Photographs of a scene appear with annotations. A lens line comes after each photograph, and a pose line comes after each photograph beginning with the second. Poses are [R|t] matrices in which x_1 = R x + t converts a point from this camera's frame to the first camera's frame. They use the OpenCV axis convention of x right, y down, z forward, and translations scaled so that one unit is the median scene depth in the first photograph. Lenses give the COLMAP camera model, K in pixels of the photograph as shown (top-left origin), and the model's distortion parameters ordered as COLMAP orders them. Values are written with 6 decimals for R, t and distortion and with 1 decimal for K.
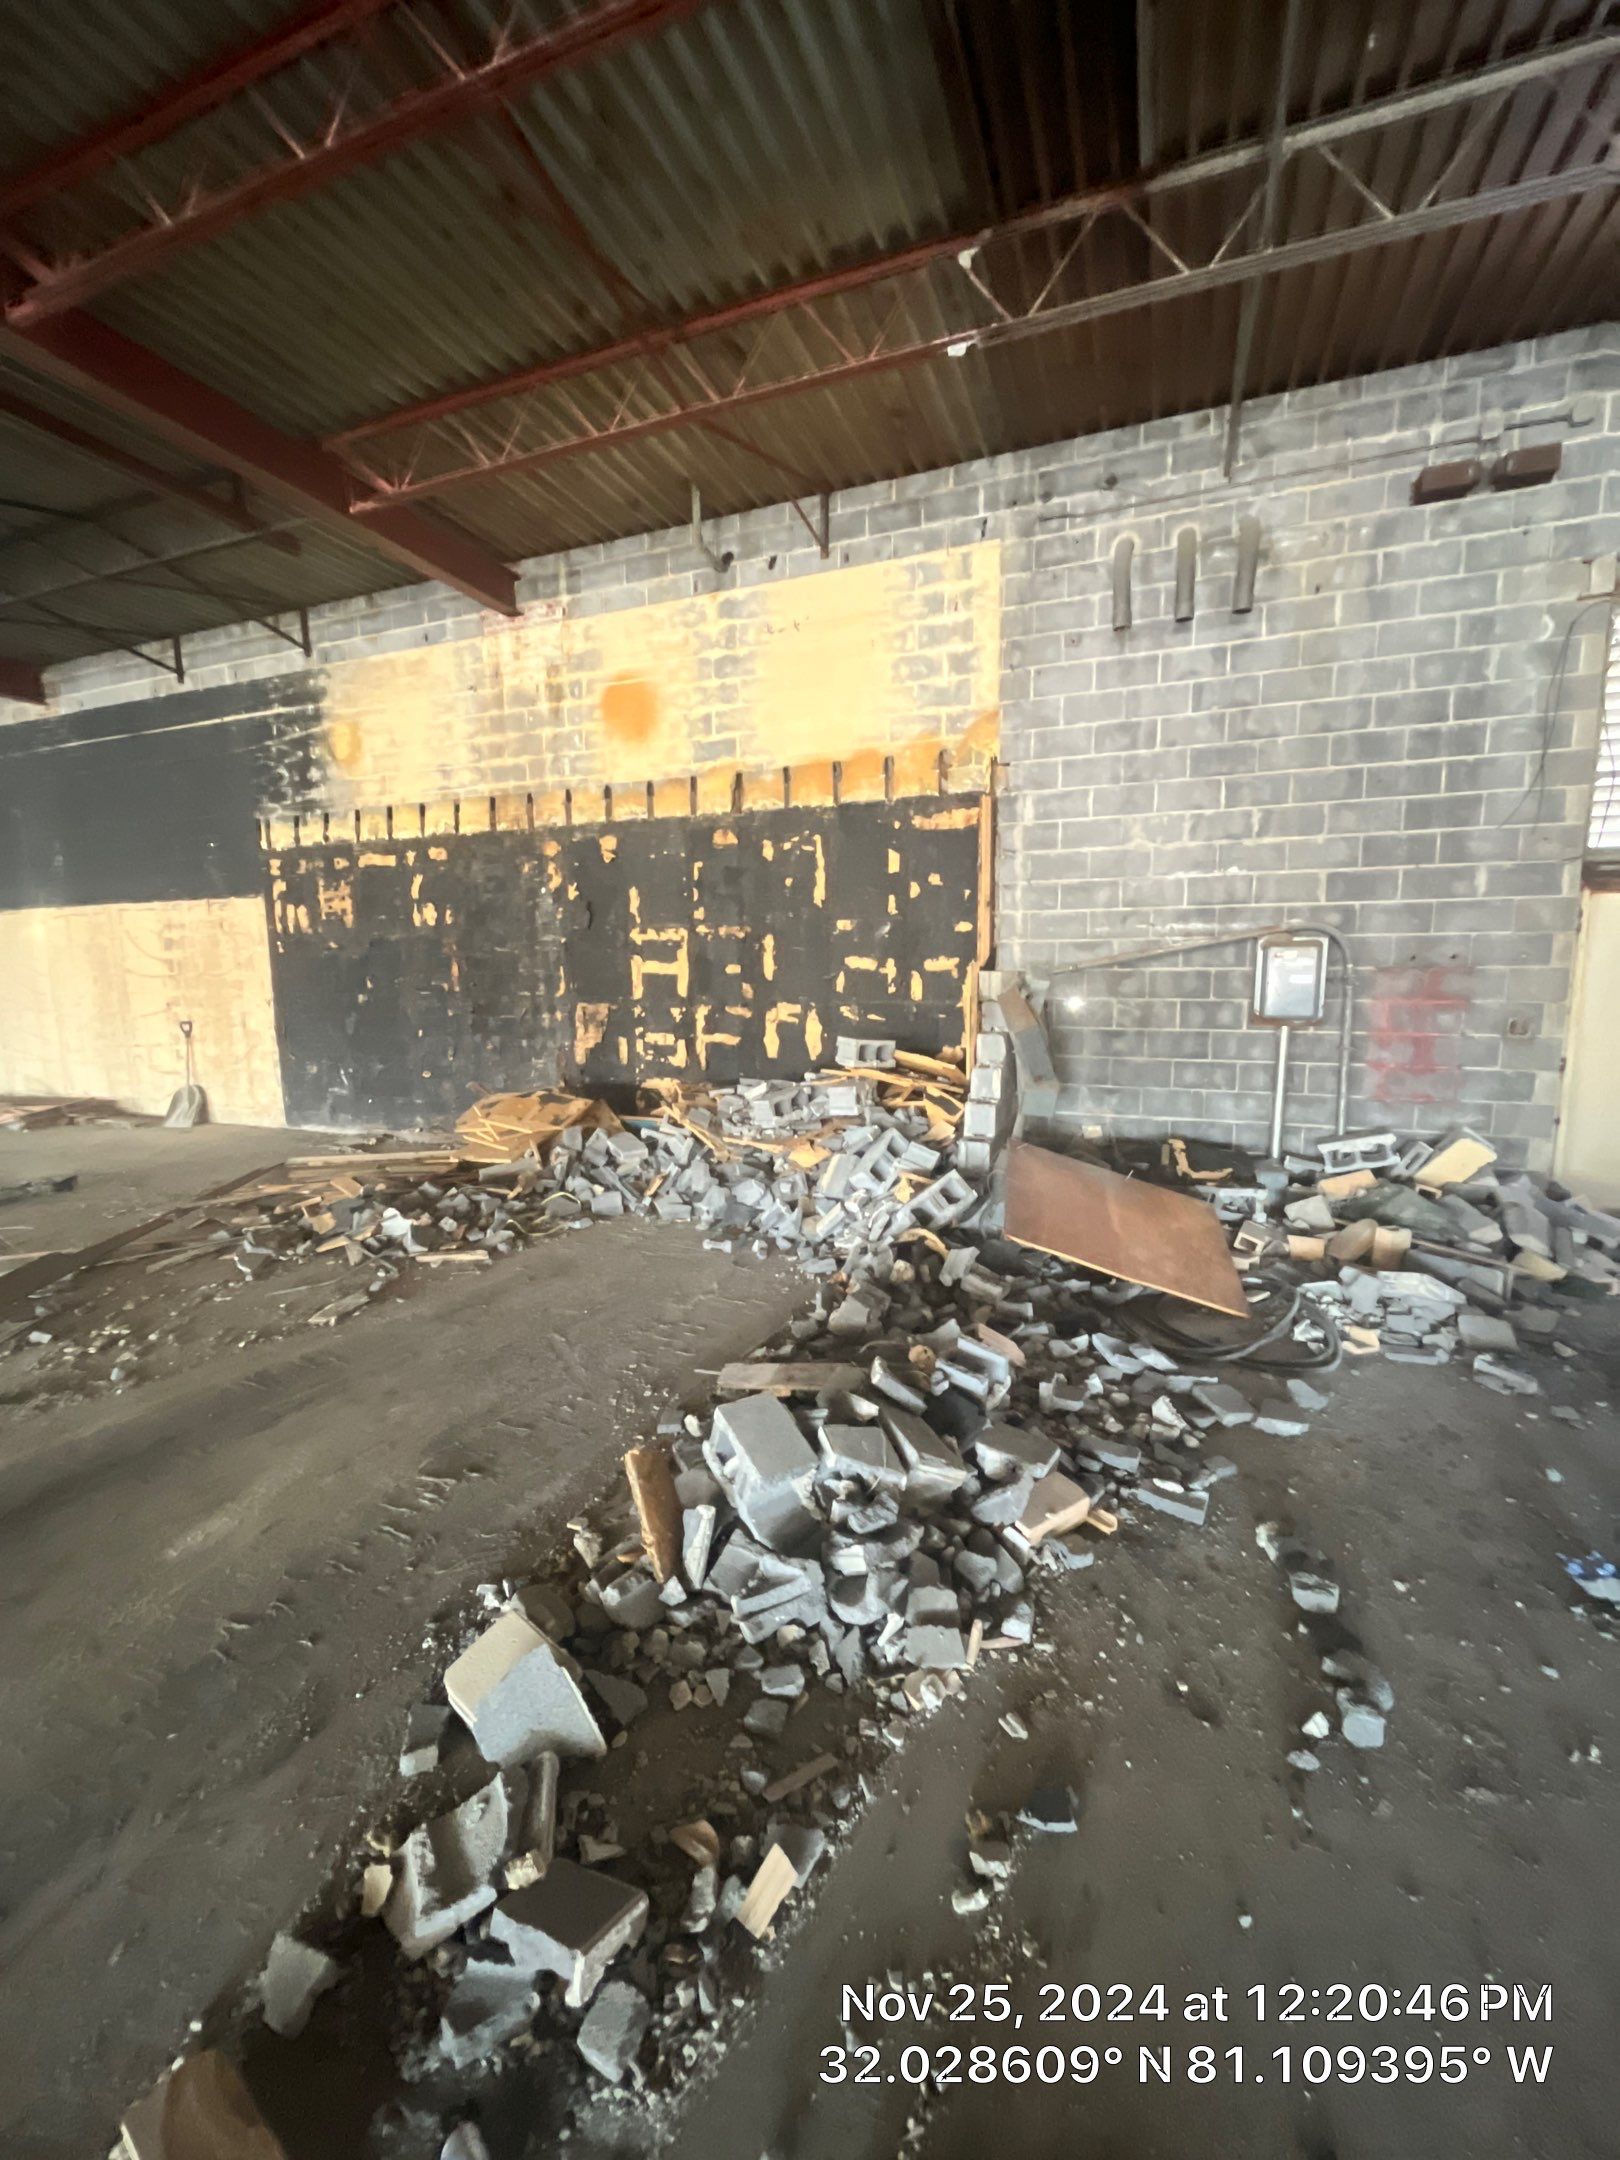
lens RADIAL K [[864.8, 0, 815.9], [0, 864.8, 1075.4], [0, 0, 1]] dist [-0.002668, -0.000230]
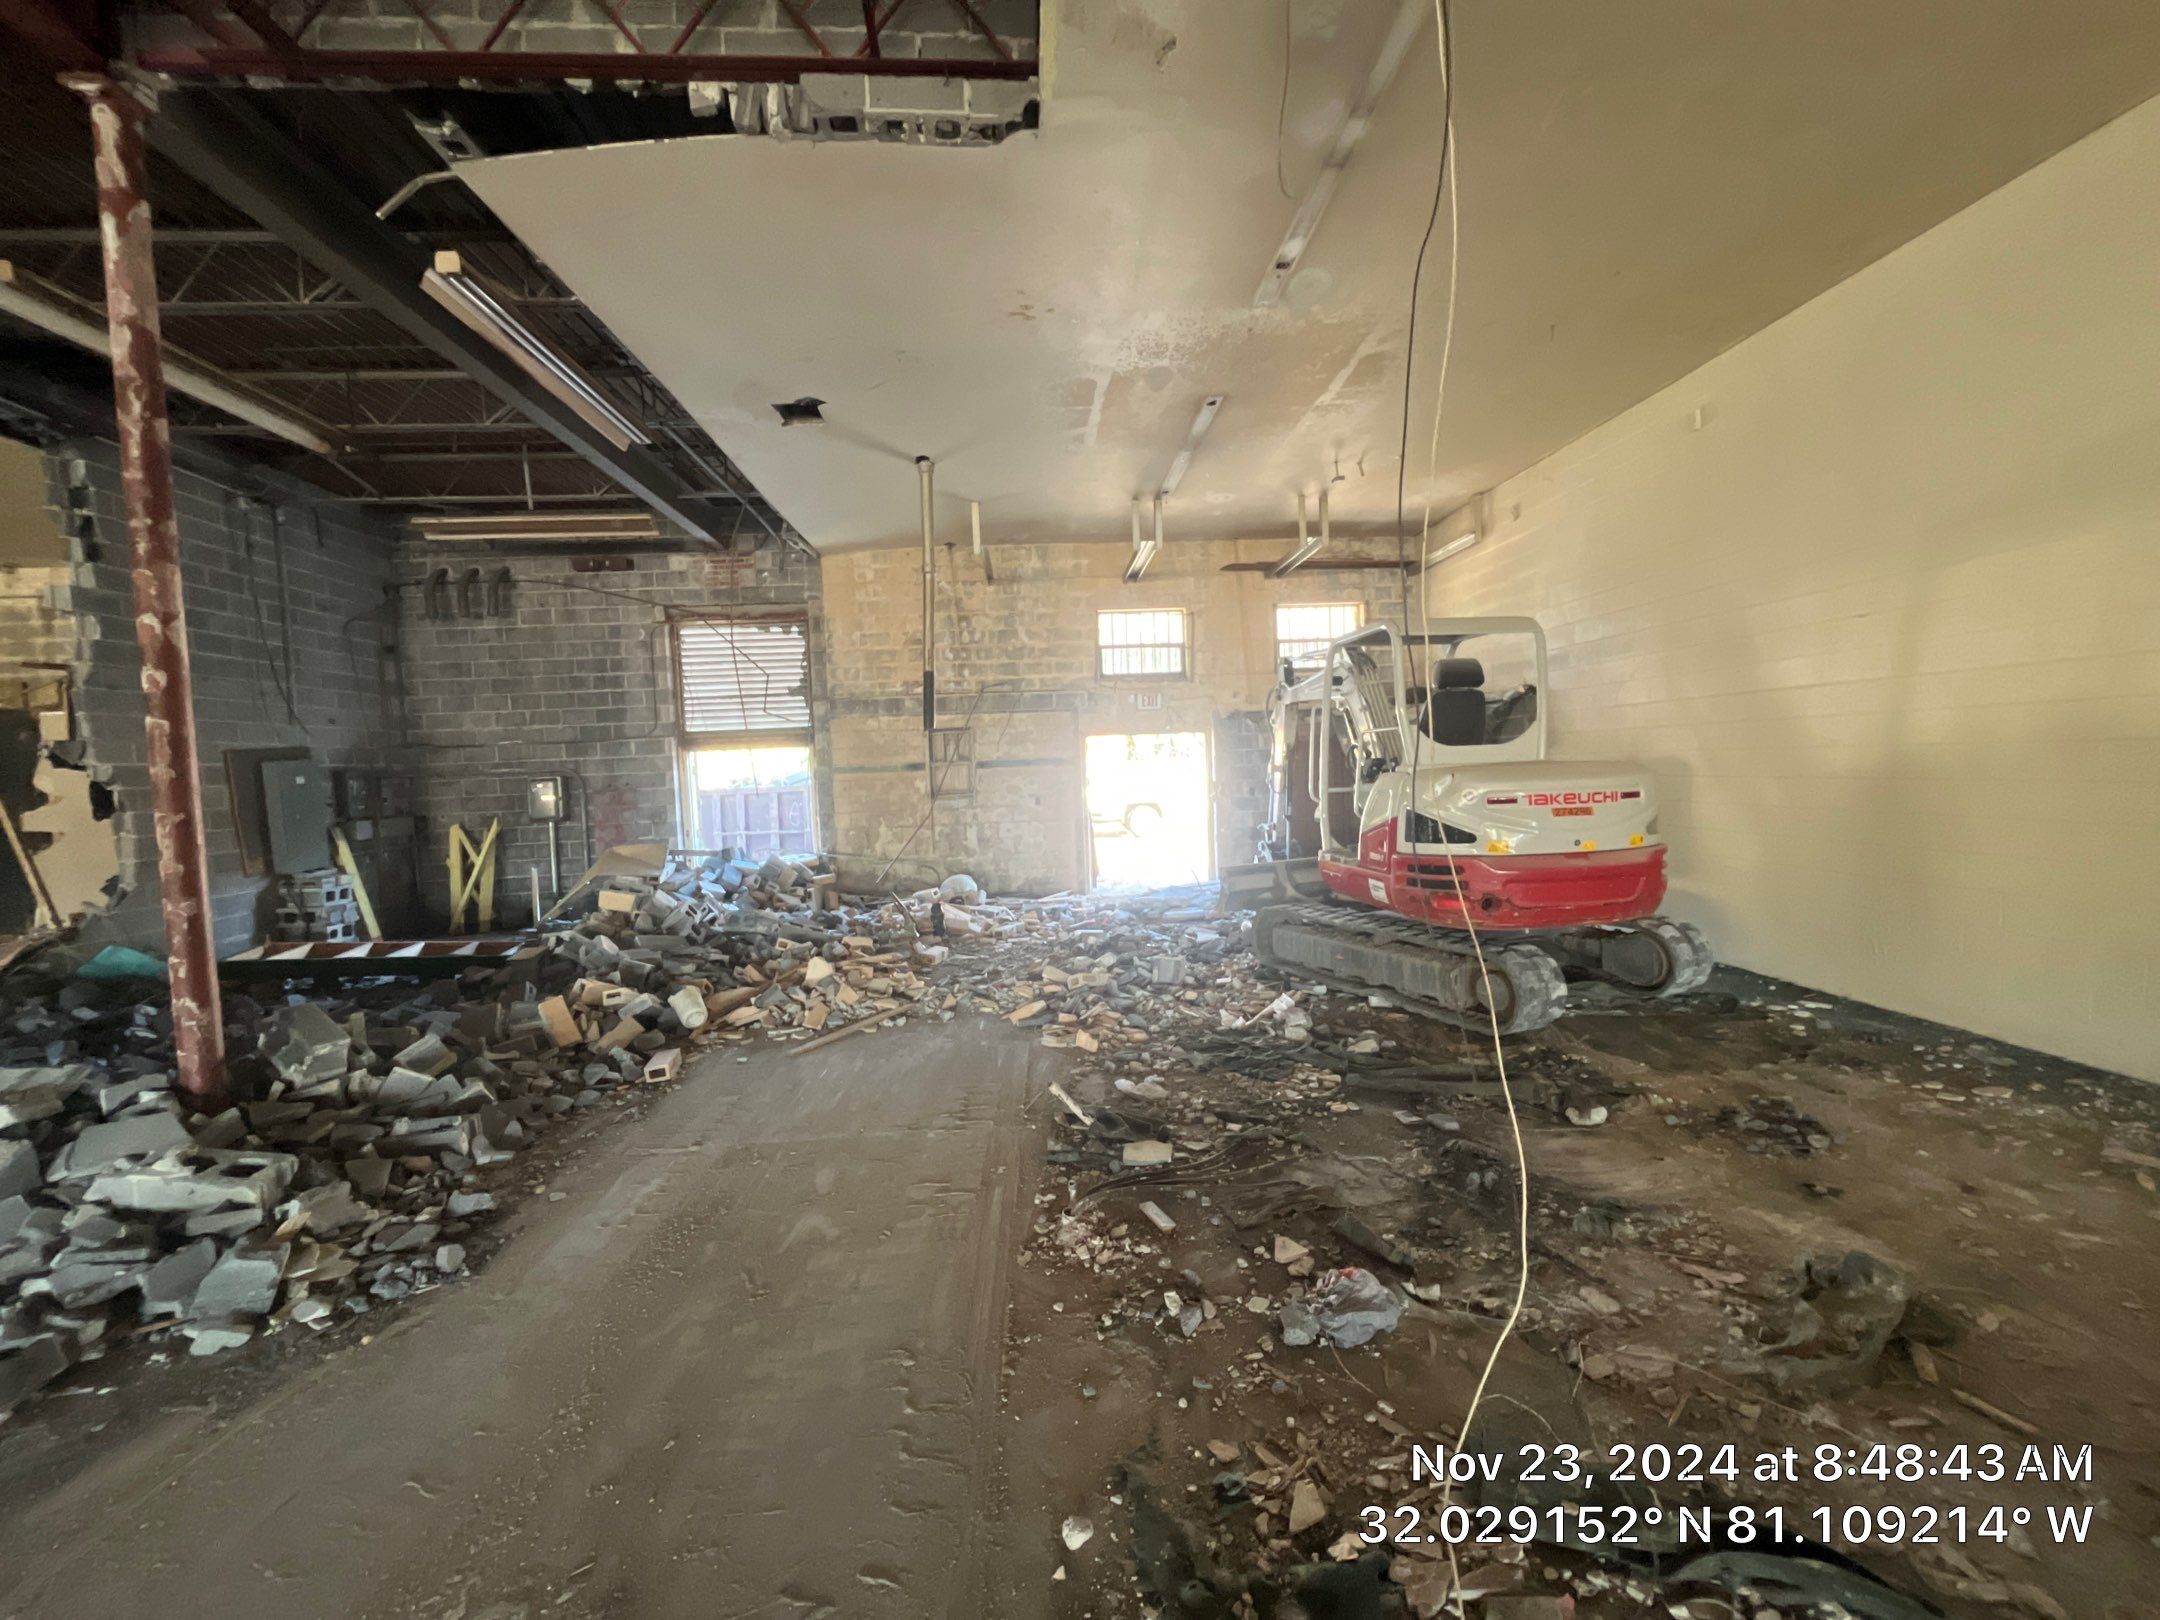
lens RADIAL K [[864.8, 0, 1083.1], [0, 864.8, 815.7], [0, 0, 1]] dist [-0.002668, -0.000230]
pose [[0.902363, -0.049446, 0.428132, 0.659761], [0.087562, 0.993712, -0.069786, 0.138154], [-0.421989, 0.100461, 0.901018, -1.024953]]
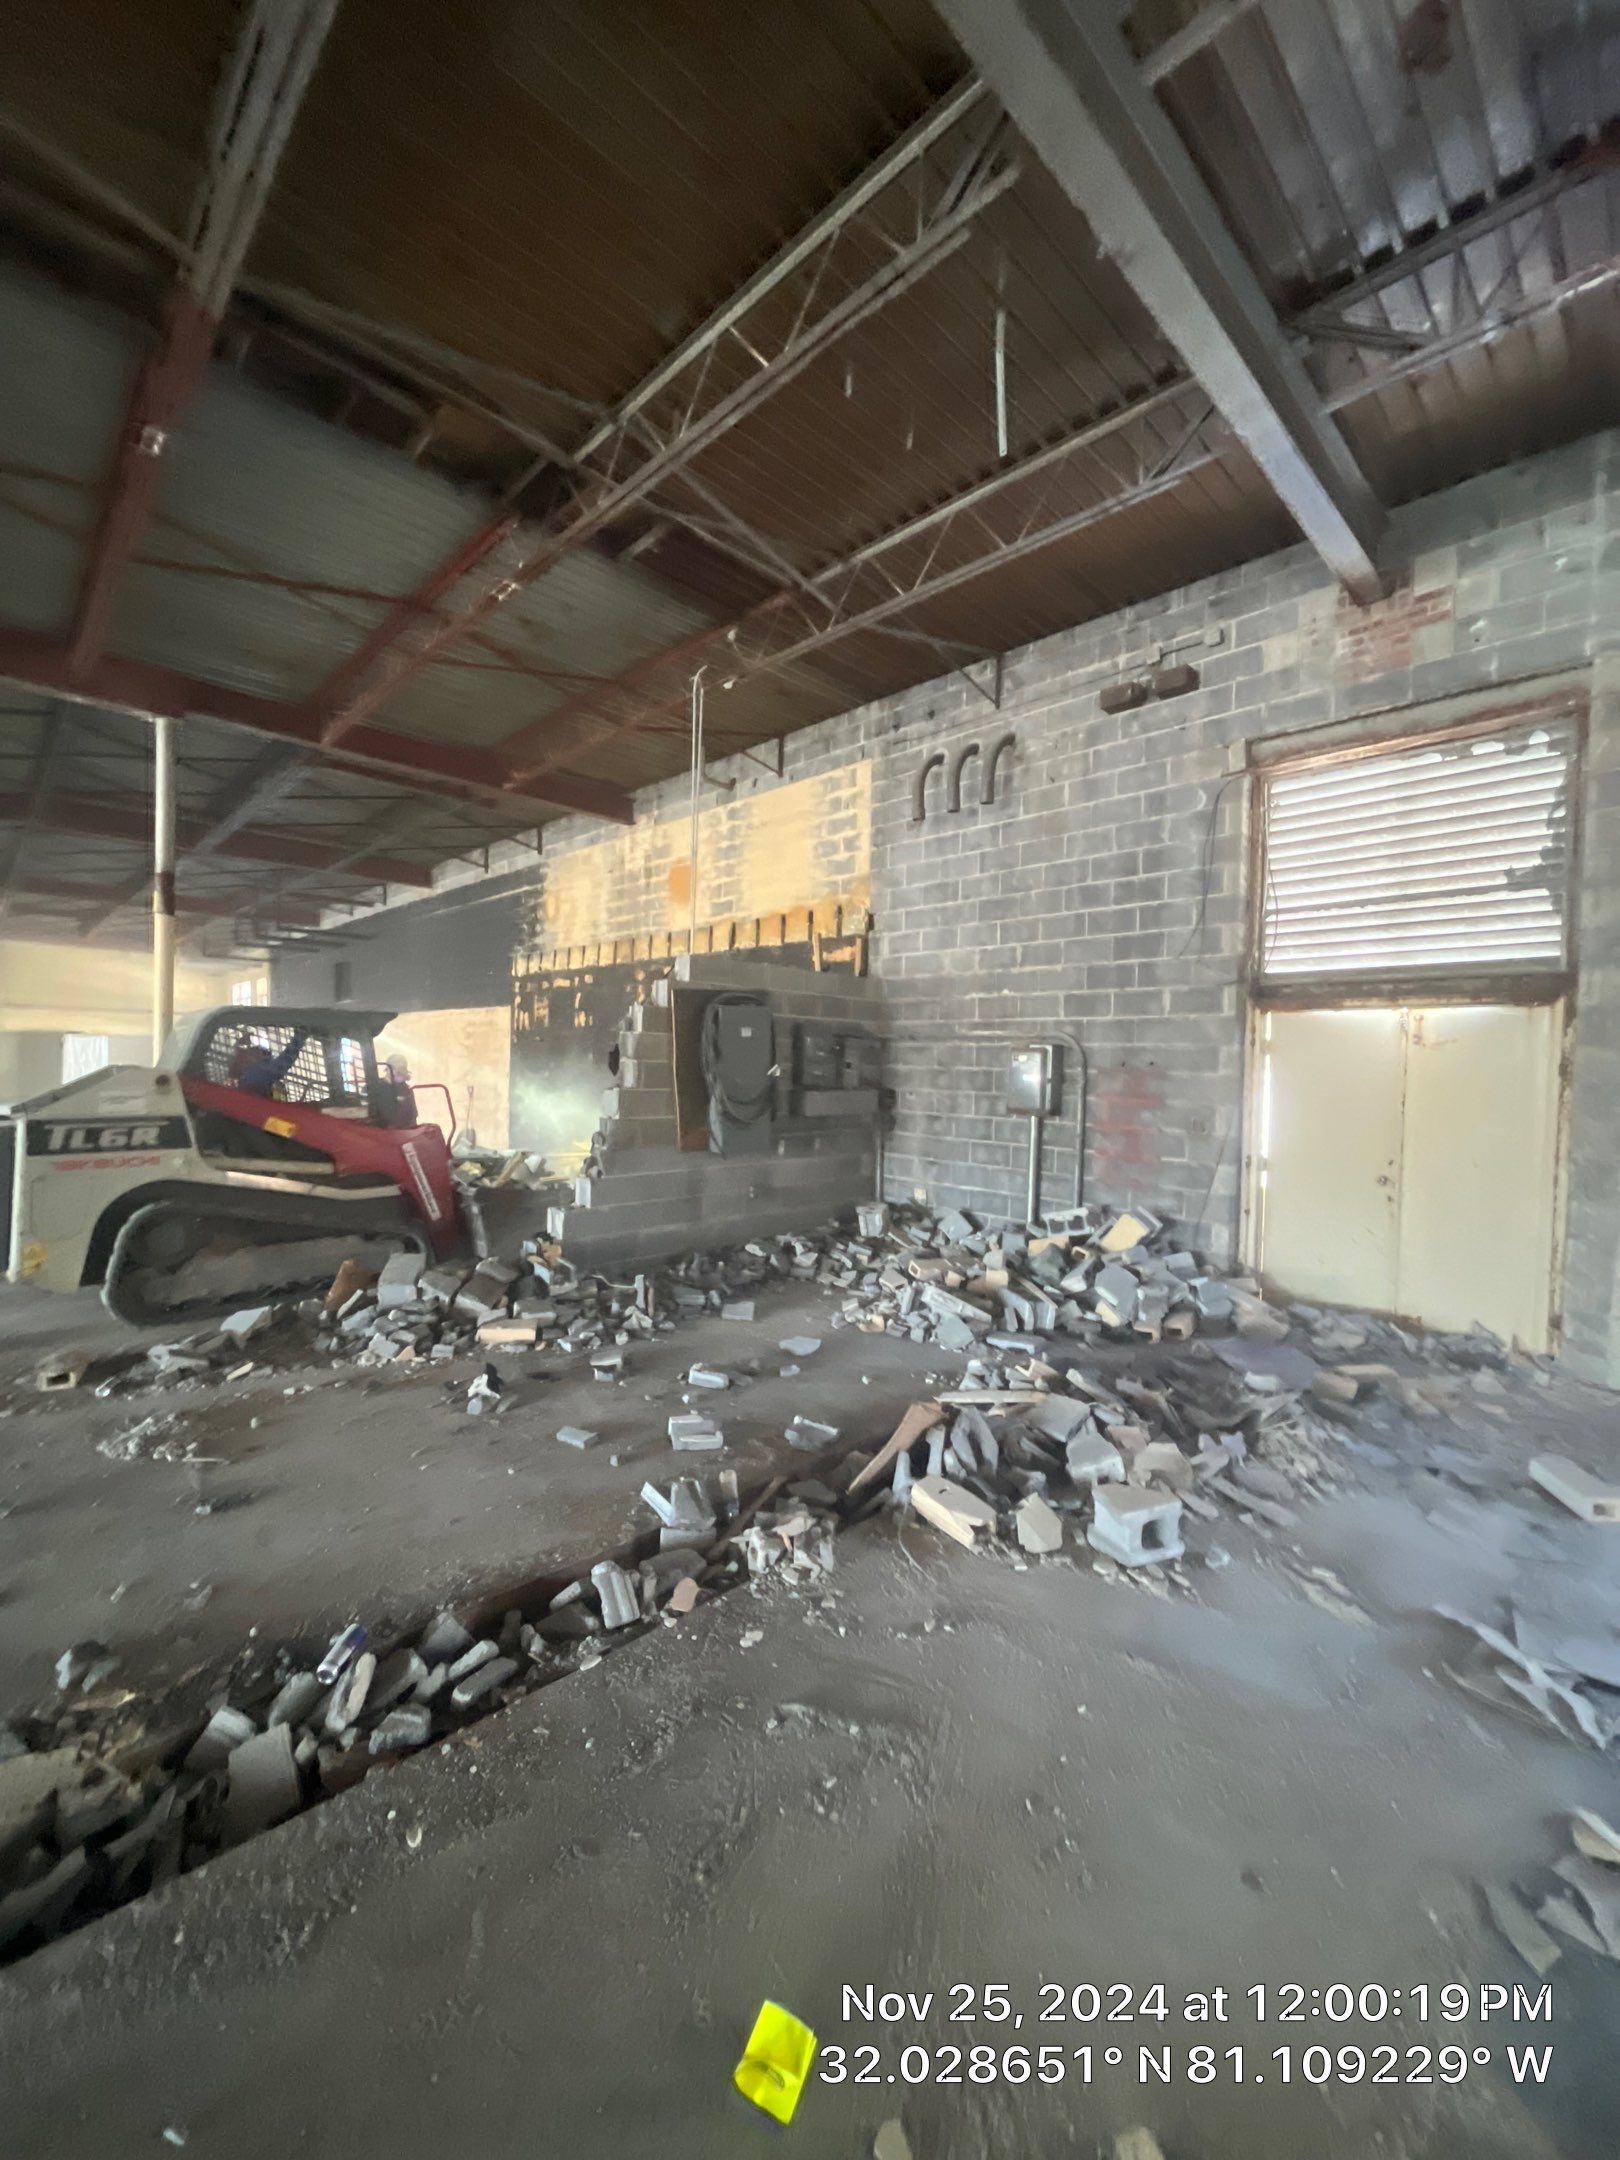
lens RADIAL K [[864.8, 0, 813.0], [0, 864.8, 1078.7], [0, 0, 1]] dist [-0.002668, -0.000230]
pose [[0.913659, 0.038824, -0.404623, 0.630353], [-0.085338, 0.991565, -0.097555, 0.031616], [0.397422, 0.123662, 0.909265, -0.214824]]
